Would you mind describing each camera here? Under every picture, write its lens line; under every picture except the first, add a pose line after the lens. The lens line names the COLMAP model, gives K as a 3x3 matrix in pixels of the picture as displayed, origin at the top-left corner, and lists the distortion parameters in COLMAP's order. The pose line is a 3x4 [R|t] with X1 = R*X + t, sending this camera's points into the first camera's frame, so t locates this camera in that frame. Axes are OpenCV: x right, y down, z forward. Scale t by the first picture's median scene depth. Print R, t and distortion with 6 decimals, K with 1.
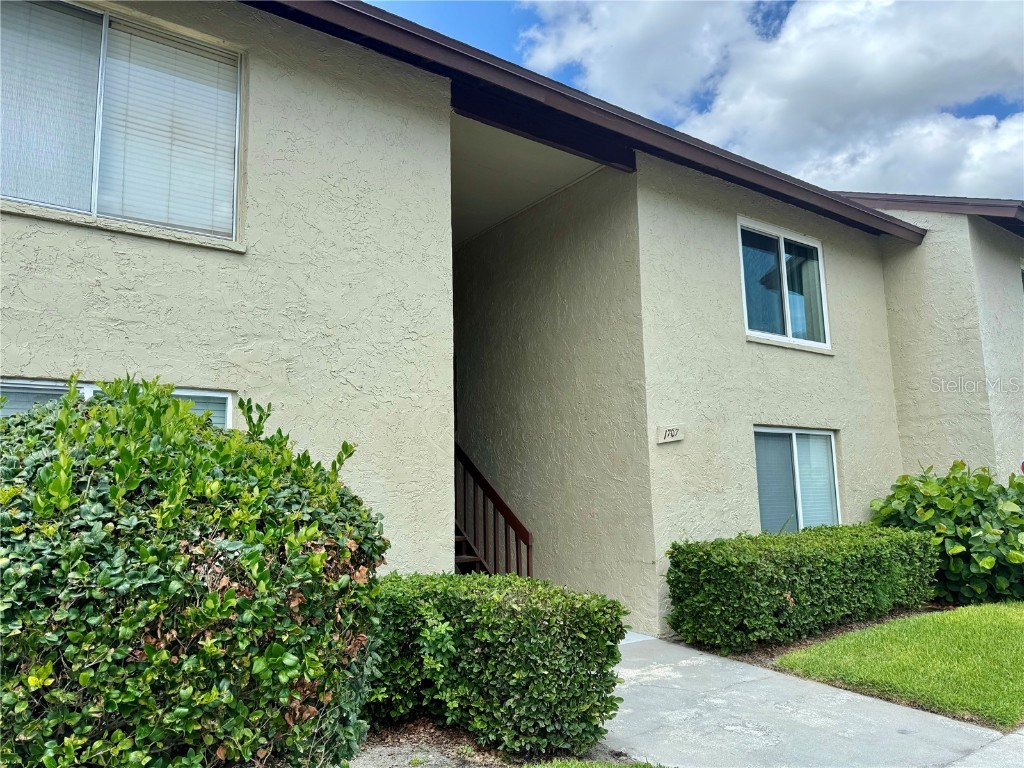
lens RADIAL K [[728.5, 0, 512.7], [0, 728.5, 392.0], [0, 0, 1]] dist [0.055591, -0.059157]
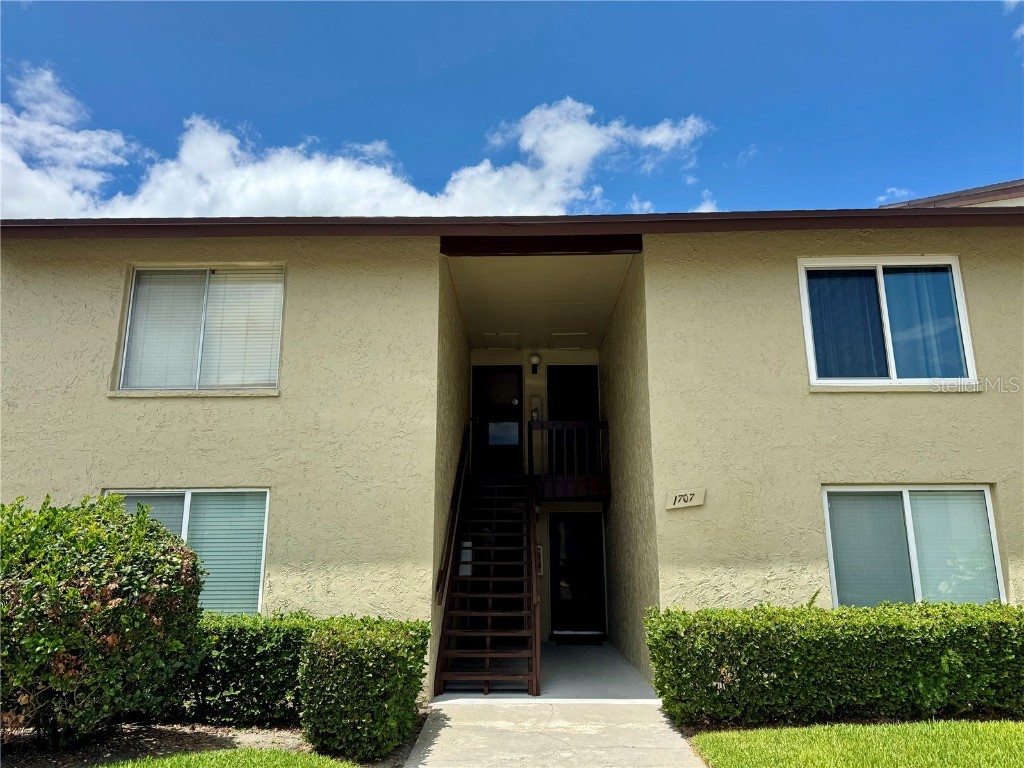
lens RADIAL K [[728.5, 0, 512.0], [0, 728.5, 377.7], [0, 0, 1]] dist [0.055591, -0.059157]
pose [[0.790690, -0.133161, -0.597559, 0.660363], [0.071346, 0.989451, -0.126085, 0.001803], [0.608045, 0.057060, 0.791850, 0.052860]]
